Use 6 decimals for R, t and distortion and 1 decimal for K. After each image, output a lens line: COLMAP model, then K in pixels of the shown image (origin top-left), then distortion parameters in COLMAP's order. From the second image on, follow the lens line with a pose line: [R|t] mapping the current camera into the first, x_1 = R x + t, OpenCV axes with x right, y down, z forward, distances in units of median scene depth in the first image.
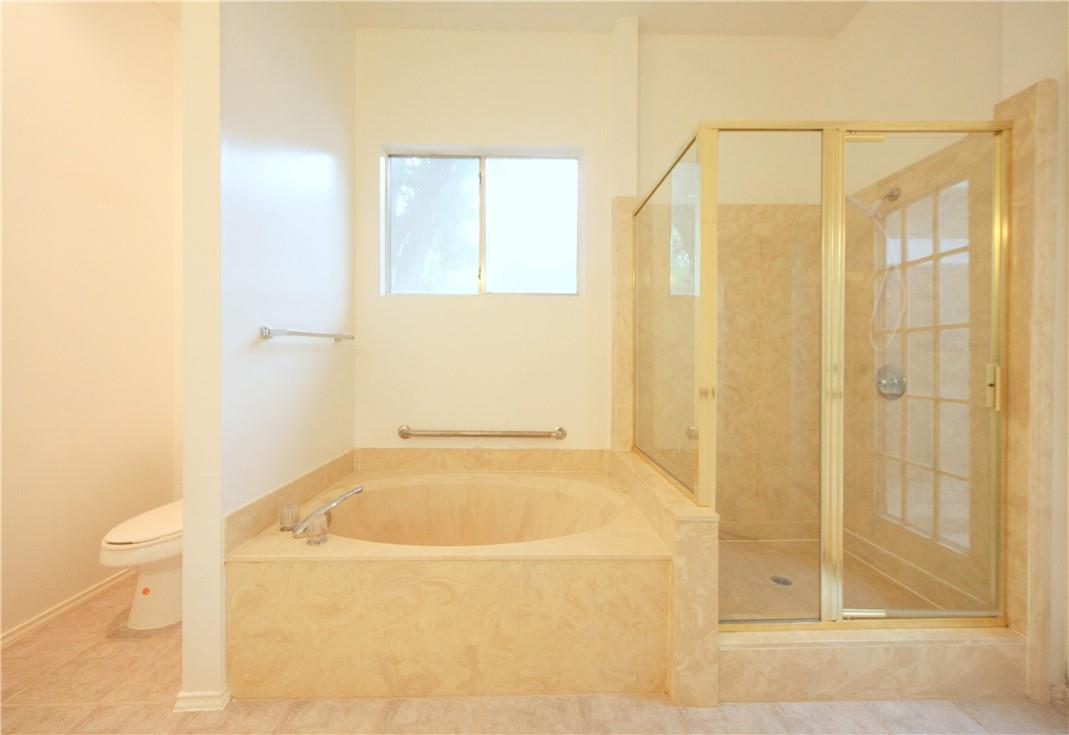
lens RADIAL K [[411.6, 0, 526.5], [0, 411.6, 352.6], [0, 0, 1]] dist [0.006195, -0.000315]
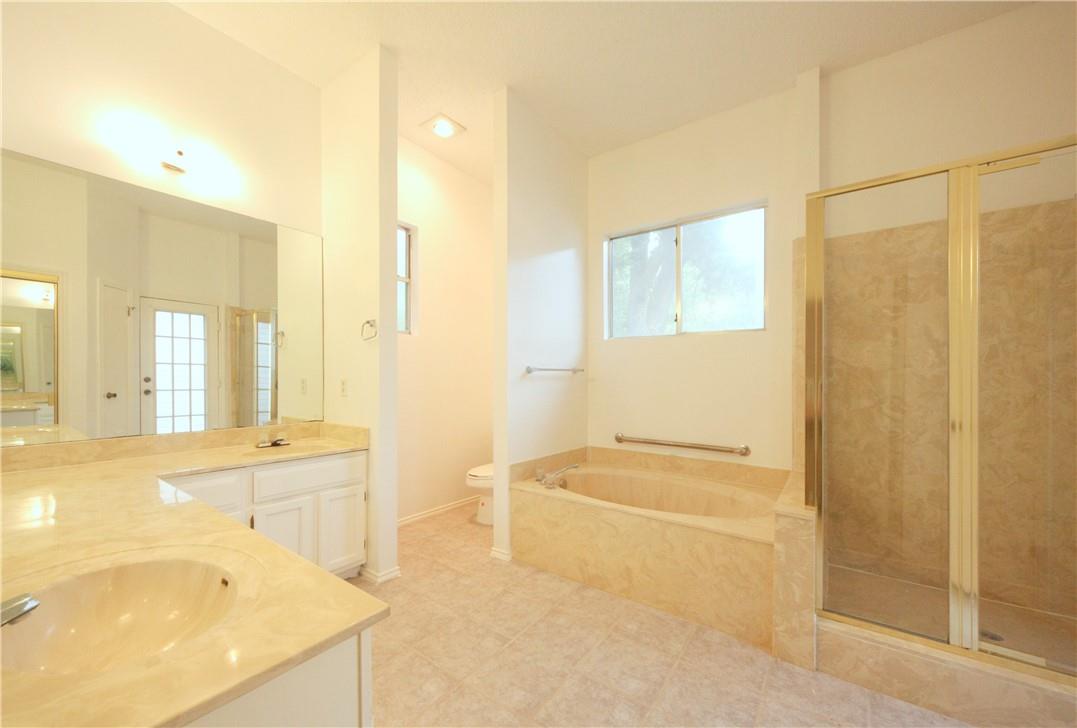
lens RADIAL K [[412.1, 0, 528.1], [0, 412.1, 379.7], [0, 0, 1]] dist [0.009610, -0.000762]
pose [[0.789300, 0.004728, -0.613989, 0.519481], [-0.000750, 0.999977, 0.006736, -0.018854], [0.614007, -0.004856, 0.789286, -0.469040]]
